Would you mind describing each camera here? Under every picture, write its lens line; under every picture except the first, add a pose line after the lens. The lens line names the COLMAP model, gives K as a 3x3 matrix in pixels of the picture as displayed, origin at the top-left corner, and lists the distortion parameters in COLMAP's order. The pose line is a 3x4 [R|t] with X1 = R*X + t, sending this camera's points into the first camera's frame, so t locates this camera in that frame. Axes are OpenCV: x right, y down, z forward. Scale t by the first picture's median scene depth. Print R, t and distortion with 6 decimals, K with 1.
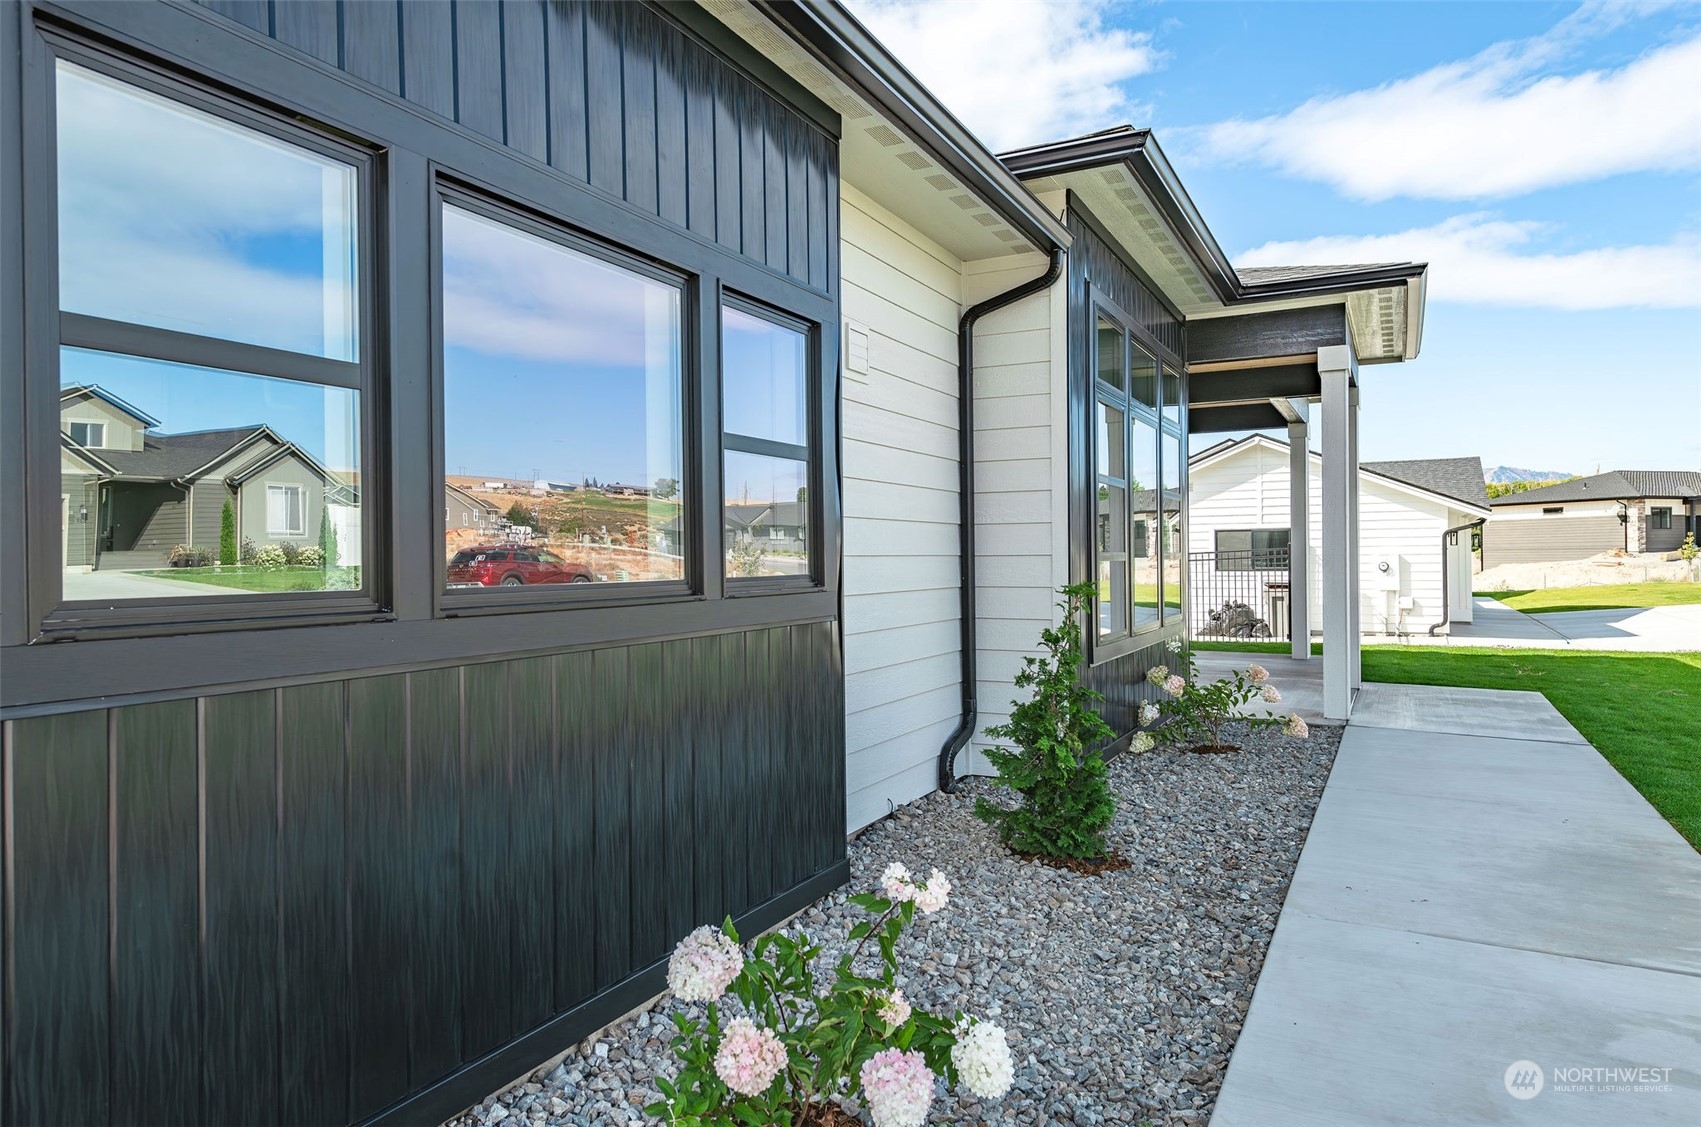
lens RADIAL K [[1080.4, 0, 843.8], [0, 1080.4, 561.4], [0, 0, 1]] dist [0.006294, 0.000152]
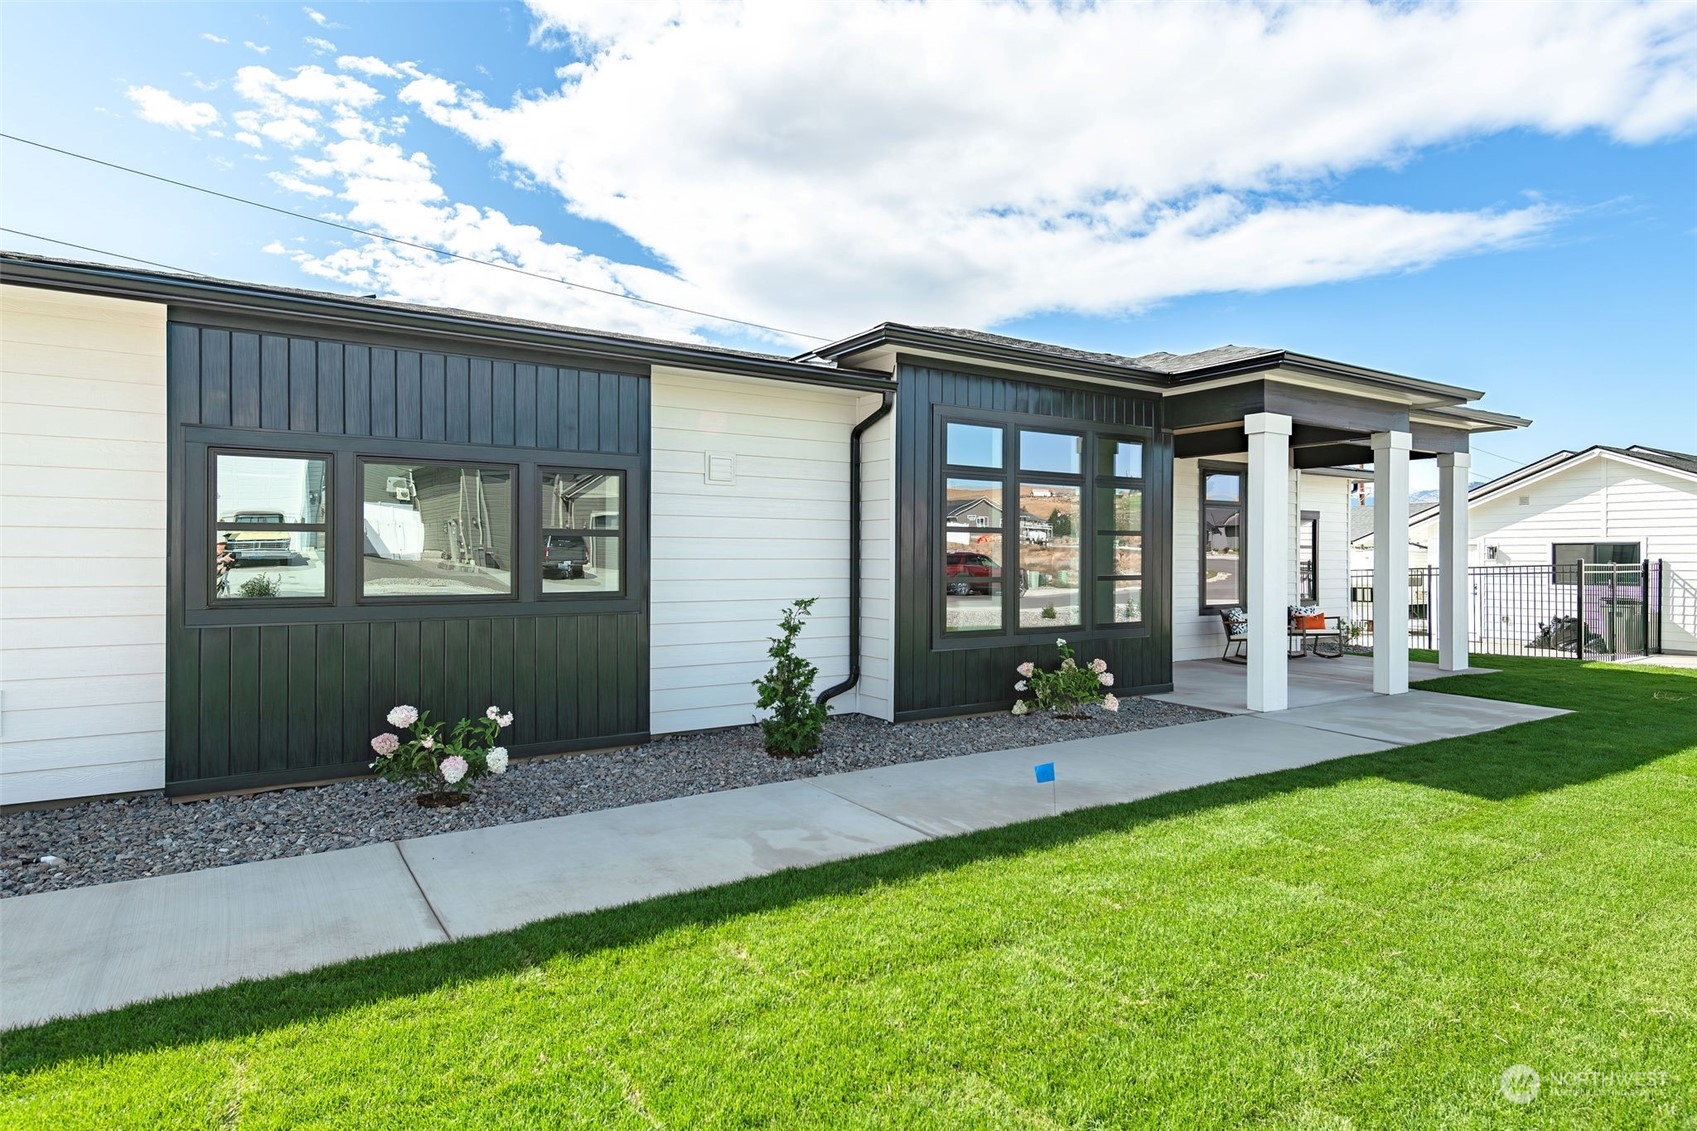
lens RADIAL K [[914.2, 0, 852.5], [0, 914.2, 558.4], [0, 0, 1]] dist [-0.007579, -0.000313]
pose [[0.873914, 0.010662, -0.485963, 0.198368], [-0.011256, 0.999935, 0.001697, -0.009620], [0.485950, 0.003987, 0.873978, -0.053640]]
